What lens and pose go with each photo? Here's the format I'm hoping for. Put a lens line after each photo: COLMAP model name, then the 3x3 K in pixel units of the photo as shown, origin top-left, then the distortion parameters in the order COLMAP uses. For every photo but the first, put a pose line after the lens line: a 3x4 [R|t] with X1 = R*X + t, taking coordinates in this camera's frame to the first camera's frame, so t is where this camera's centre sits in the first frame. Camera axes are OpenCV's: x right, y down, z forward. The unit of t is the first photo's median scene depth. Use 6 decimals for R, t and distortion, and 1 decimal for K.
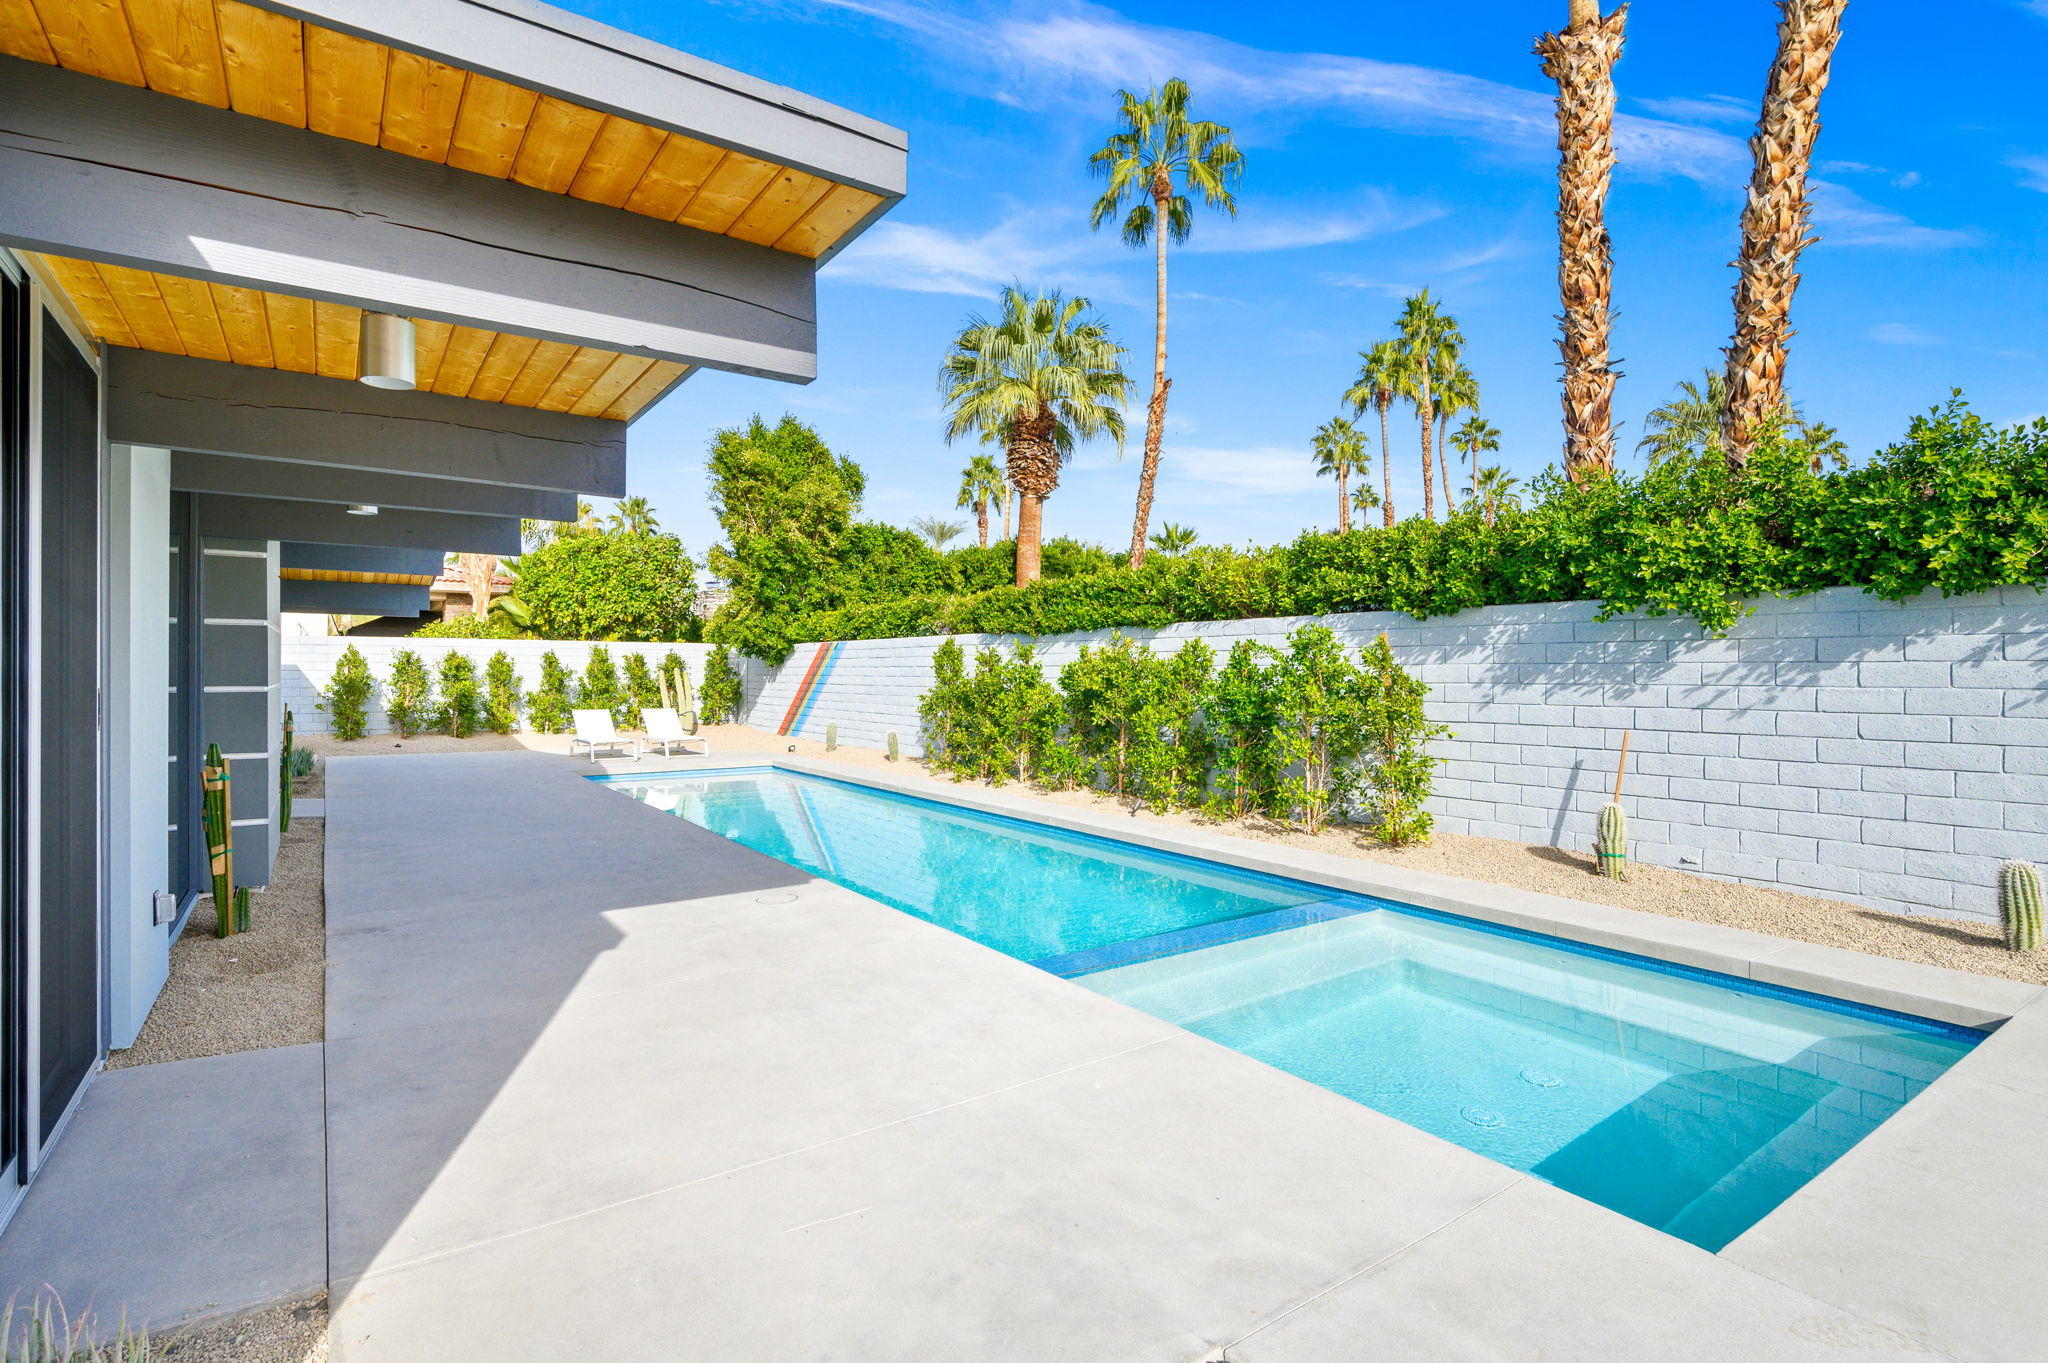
lens RADIAL K [[990.1, 0, 1024.0], [0, 990.1, 681.5], [0, 0, 1]] dist [-0.000438, -0.000082]
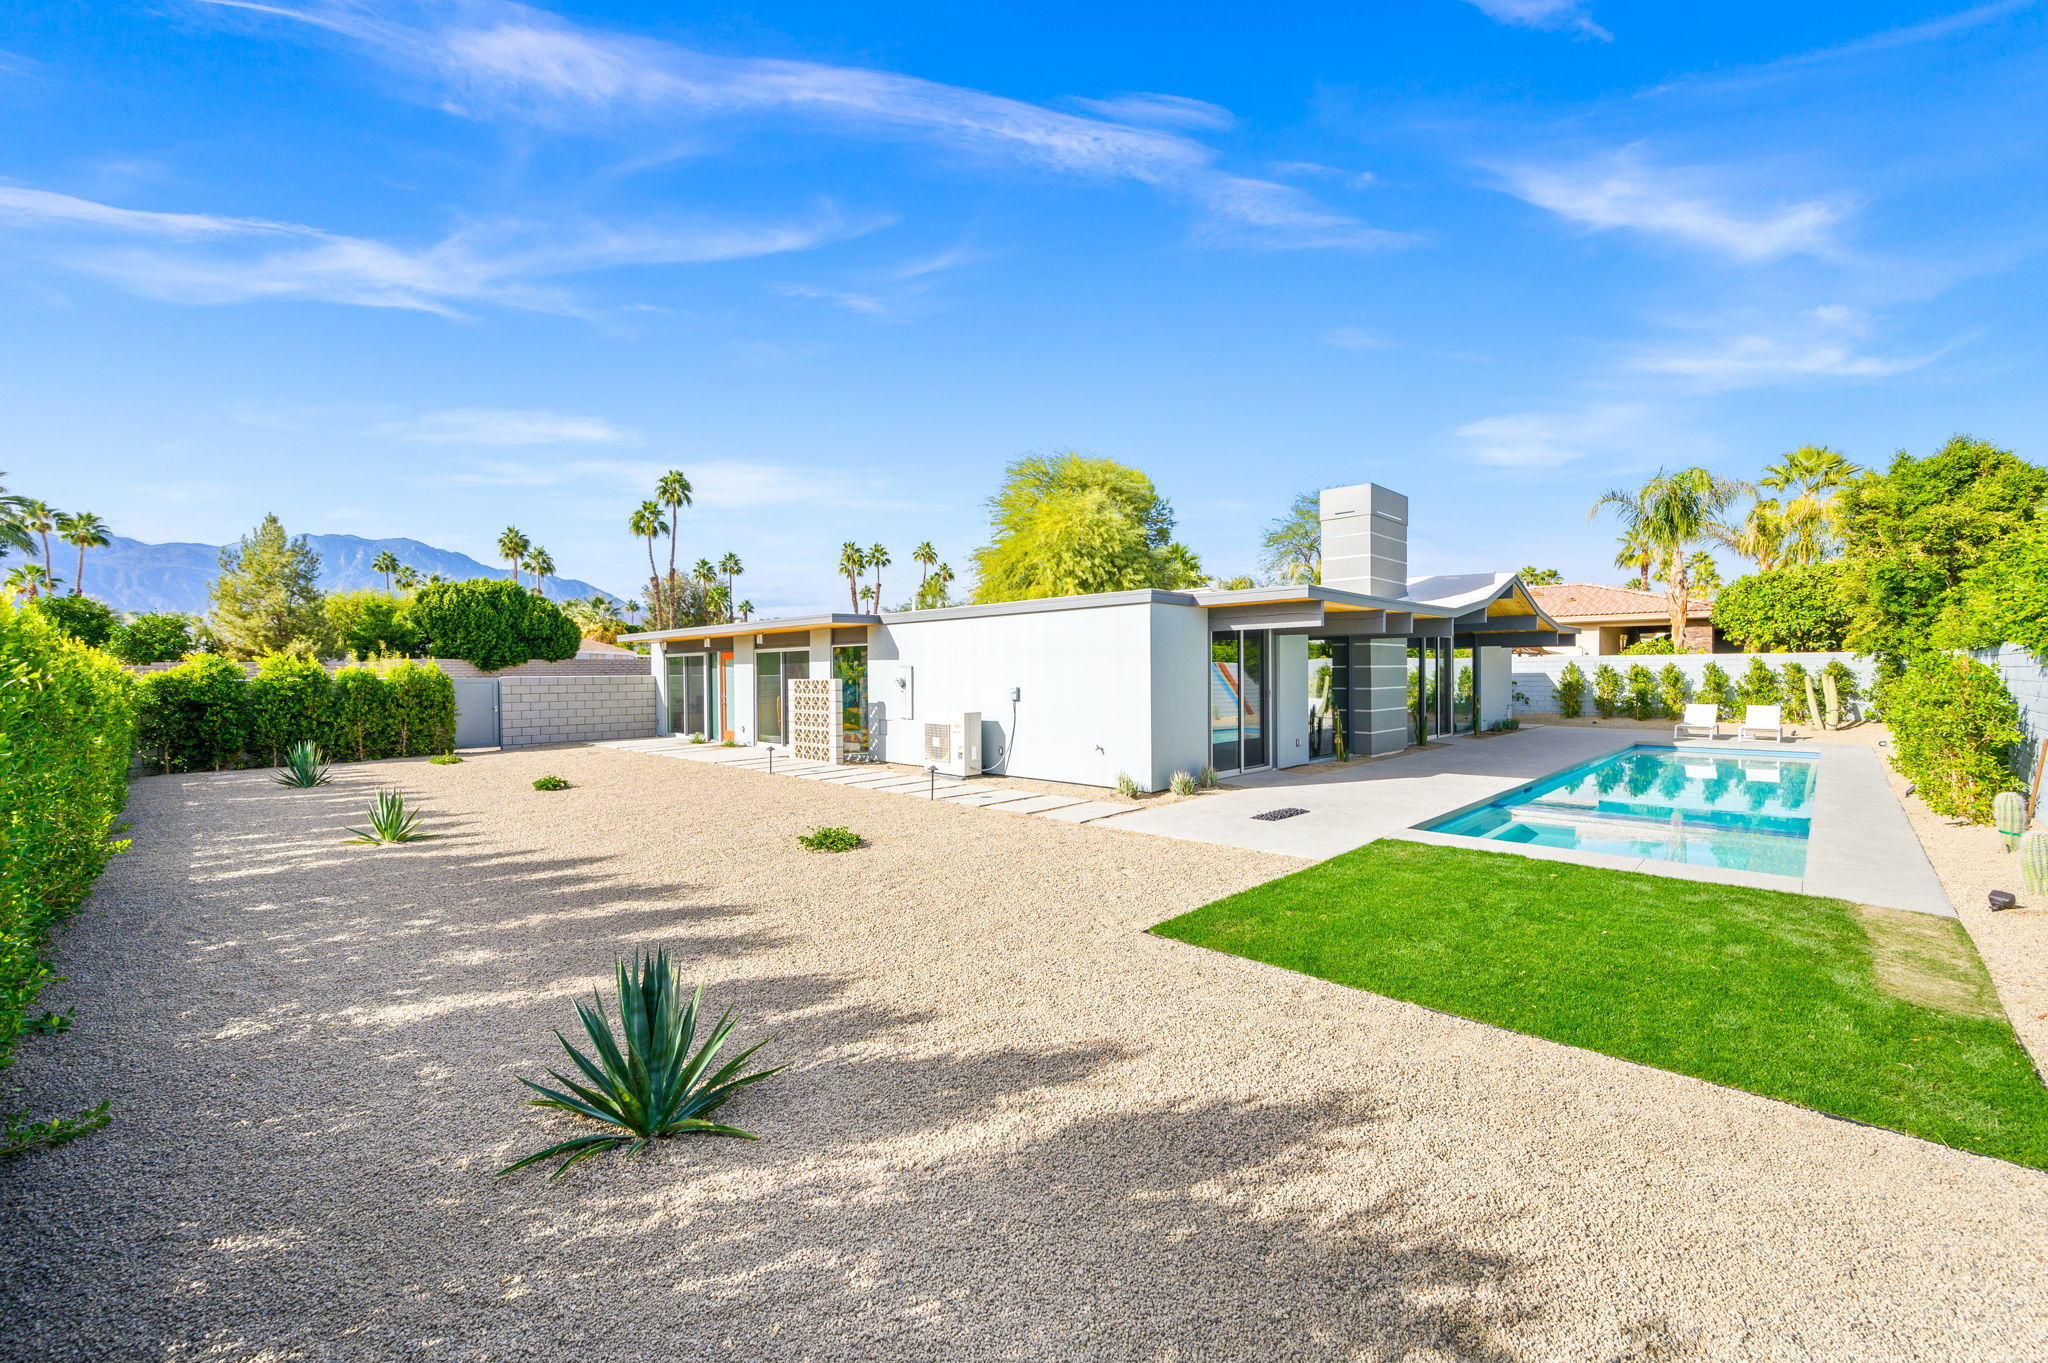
lens RADIAL K [[822.5, 0, 1024.0], [0, 822.5, 681.5], [0, 0, 1]] dist [-0.000789, 0.000089]
pose [[0.182858, 0.007217, -0.983113, 0.477567], [-0.002634, 0.999973, 0.006851, -0.008835], [0.983136, 0.001336, 0.182872, -0.158435]]
